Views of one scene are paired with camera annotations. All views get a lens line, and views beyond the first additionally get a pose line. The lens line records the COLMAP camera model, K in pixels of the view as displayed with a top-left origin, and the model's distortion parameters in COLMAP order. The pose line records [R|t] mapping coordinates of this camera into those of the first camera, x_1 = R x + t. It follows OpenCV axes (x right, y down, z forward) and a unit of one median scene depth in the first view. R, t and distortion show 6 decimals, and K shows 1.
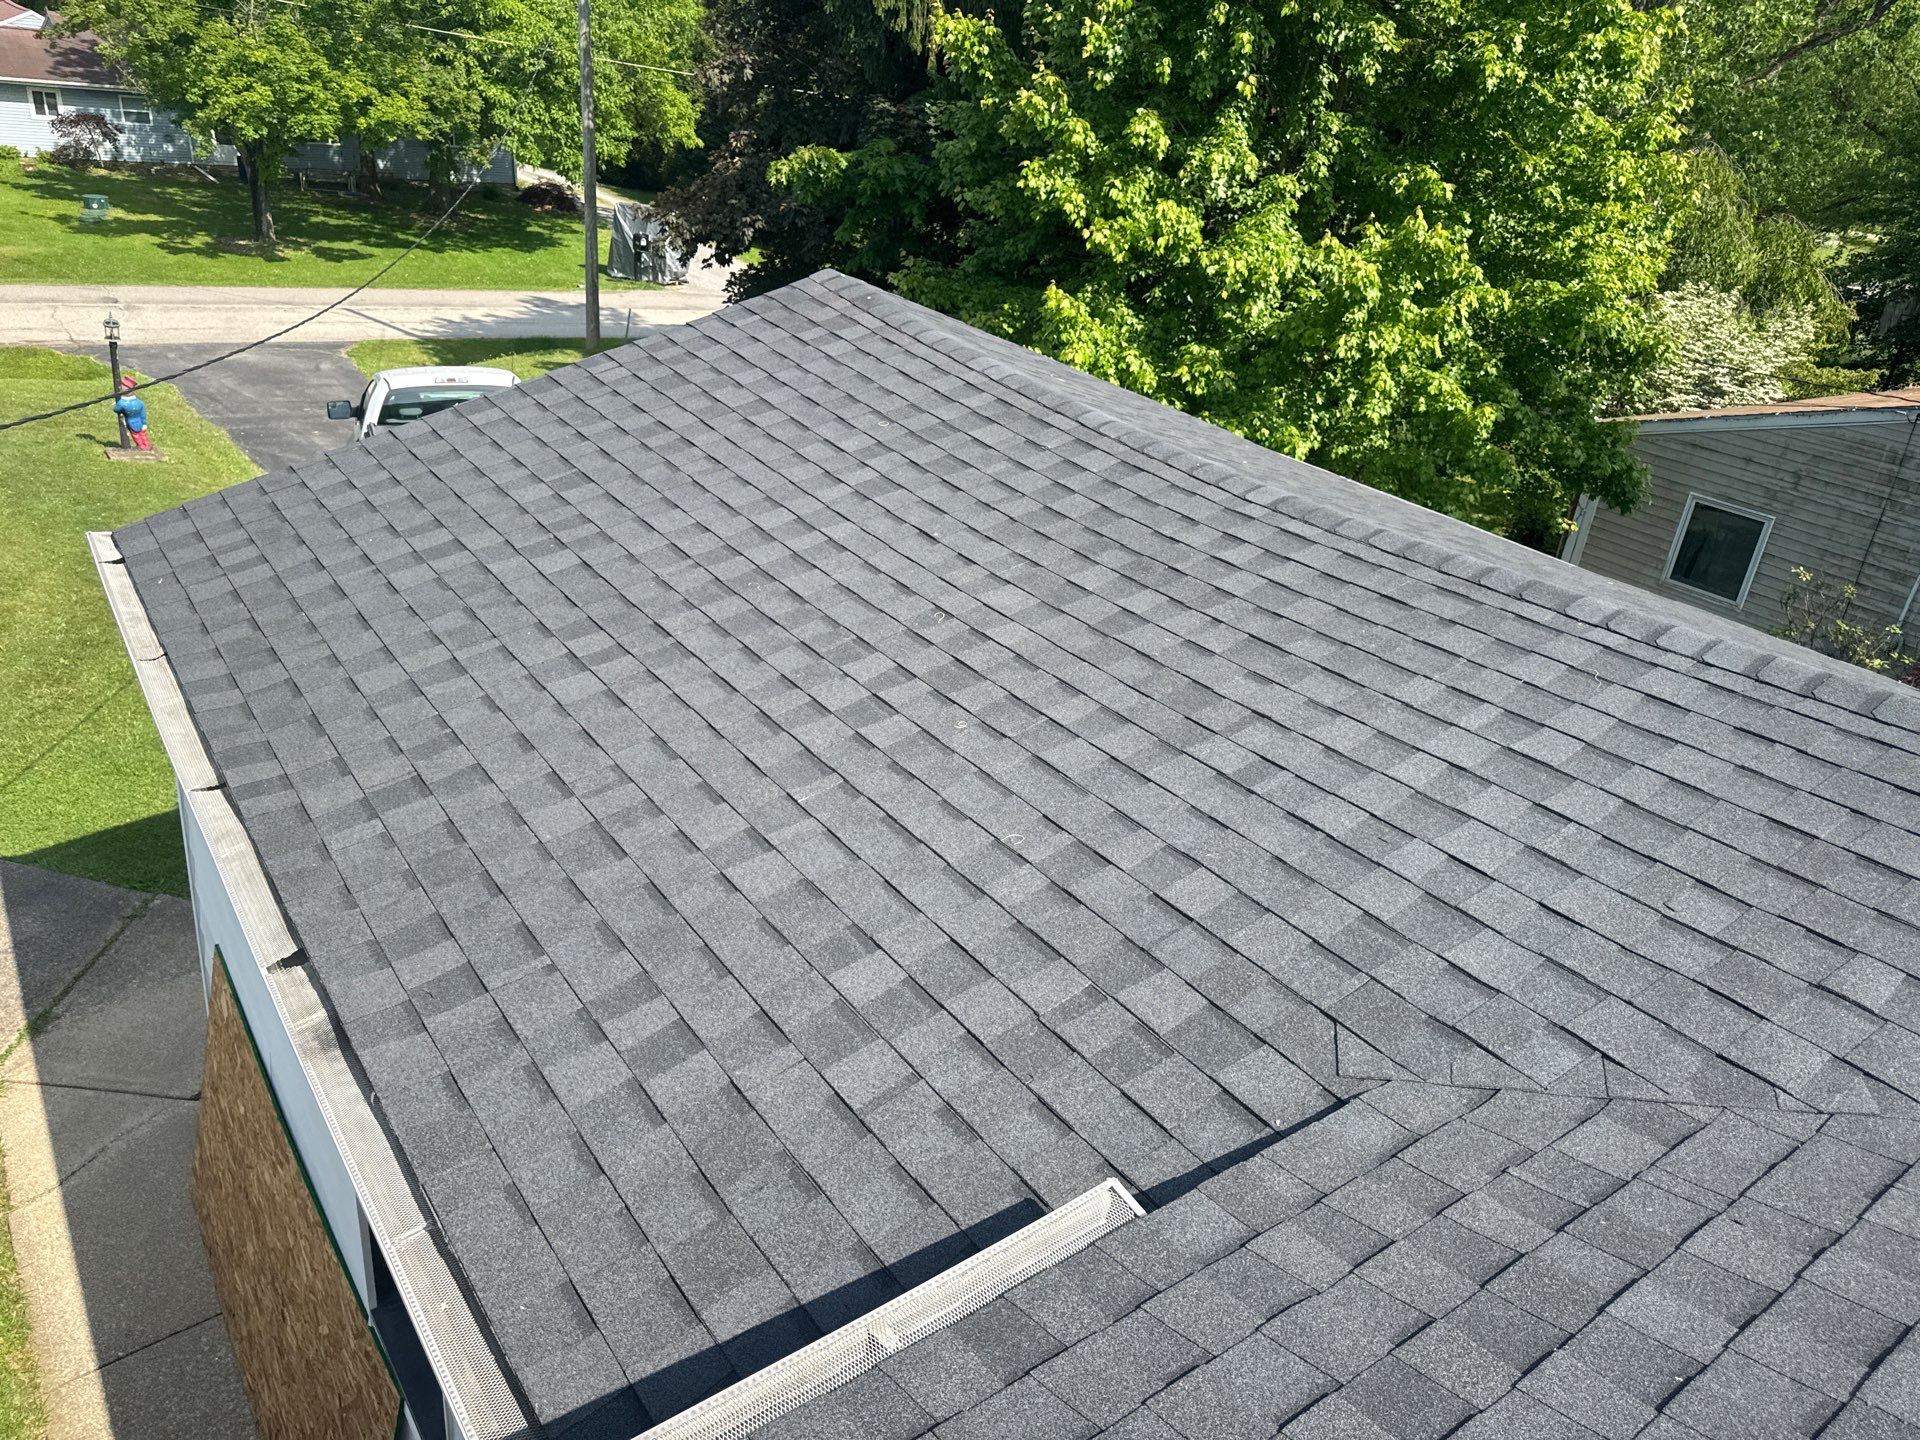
lens RADIAL K [[1337.5, 0, 1007.3], [0, 1337.5, 676.0], [0, 0, 1]] dist [0.061786, -0.055182]
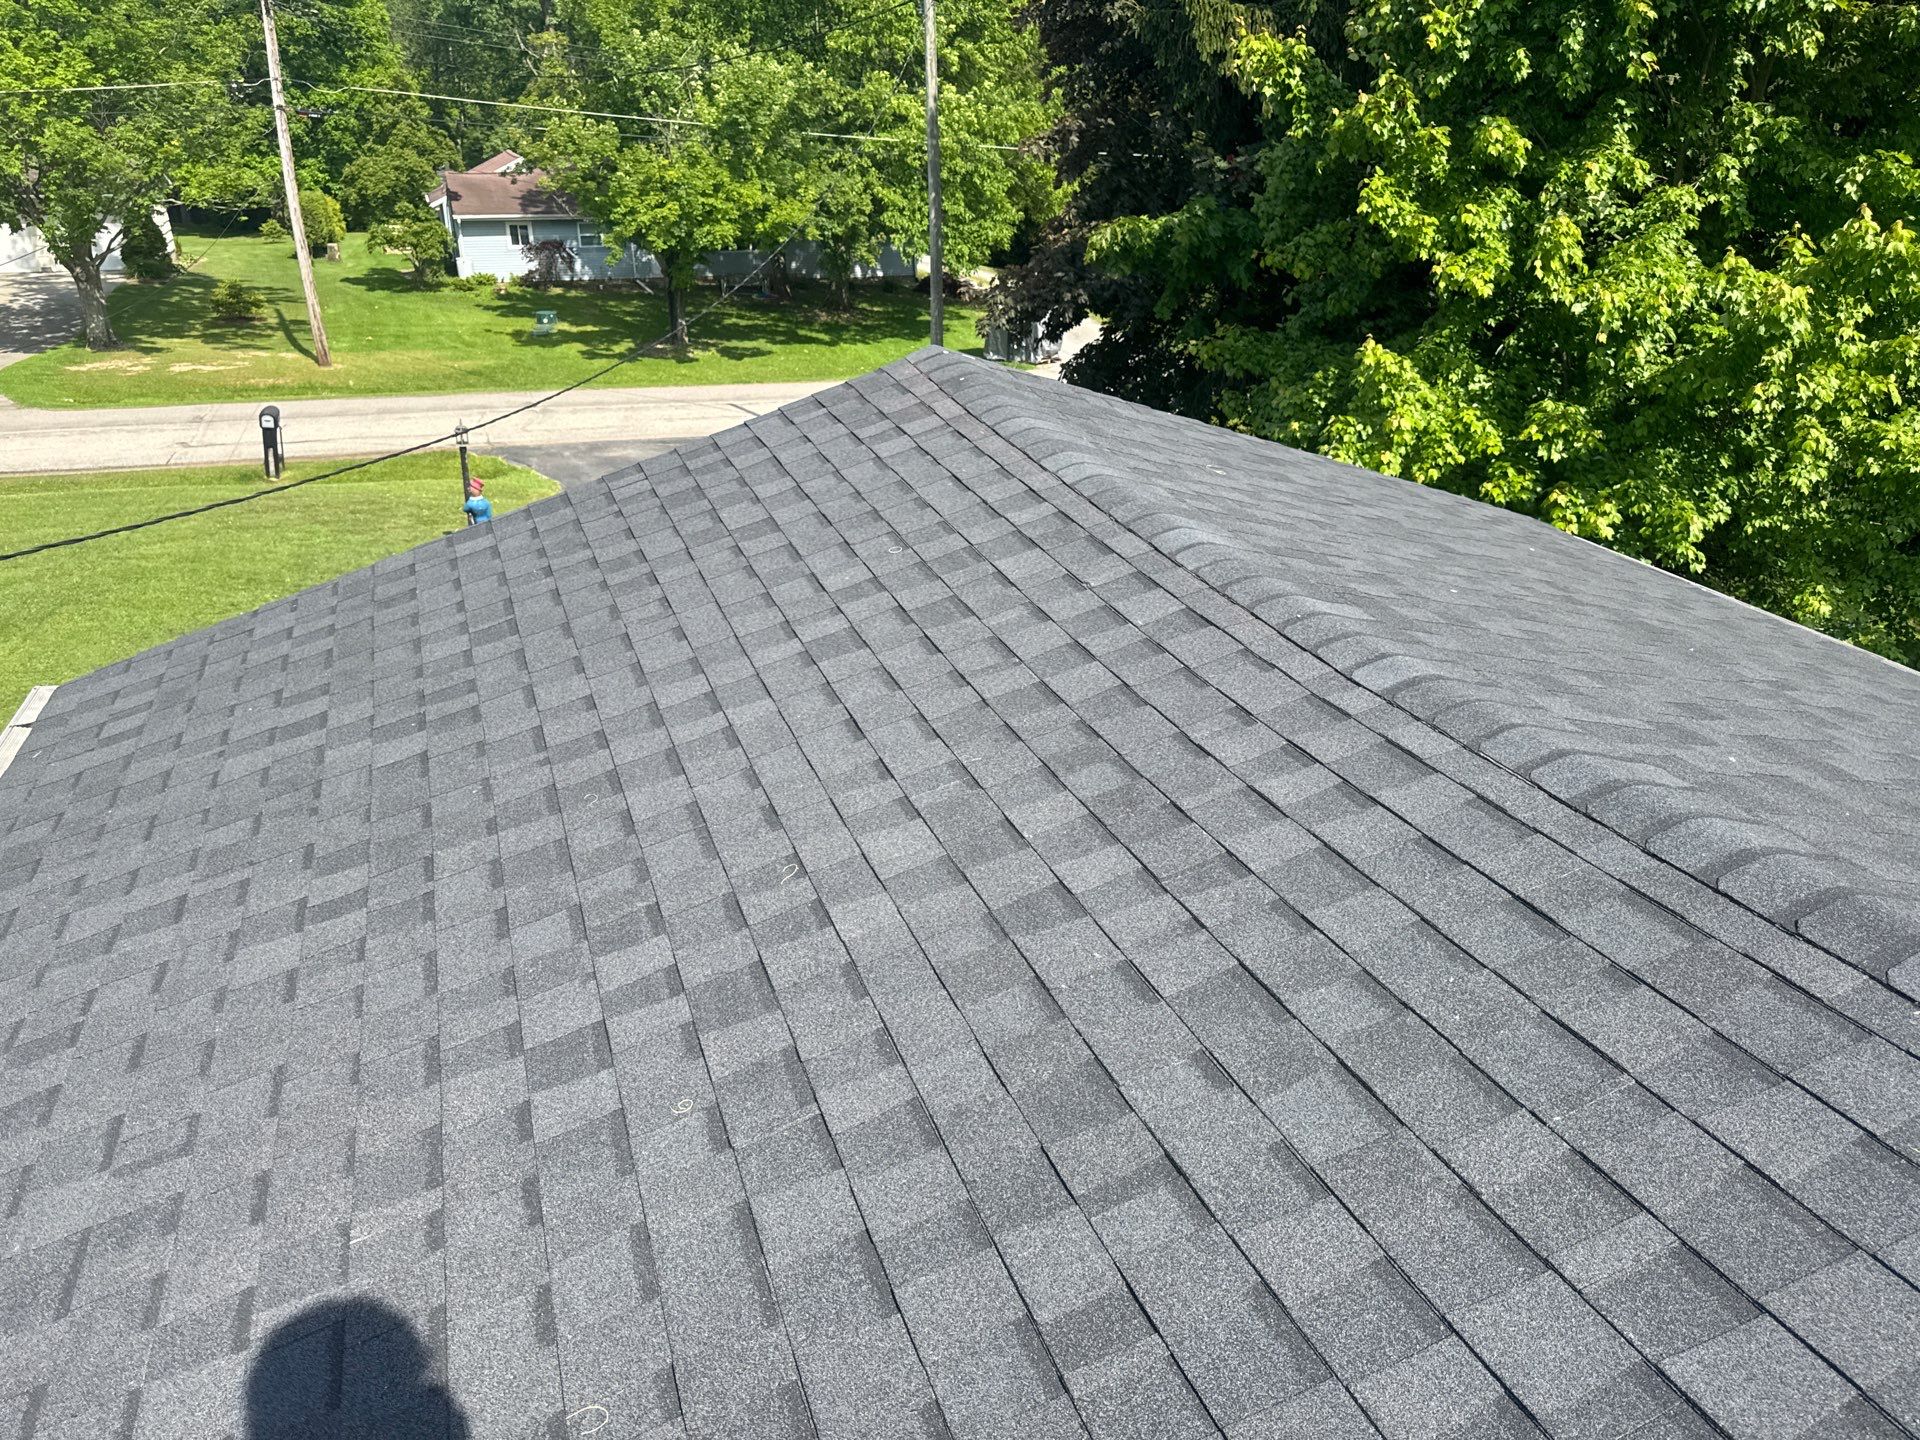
lens RADIAL K [[1337.5, 0, 991.5], [0, 1337.5, 707.0], [0, 0, 1]] dist [0.061786, -0.055182]
pose [[0.951211, 0.025187, -0.307510, 0.075931], [-0.032971, 0.999253, -0.020143, -0.036473], [0.306773, 0.029299, 0.951332, 0.132137]]
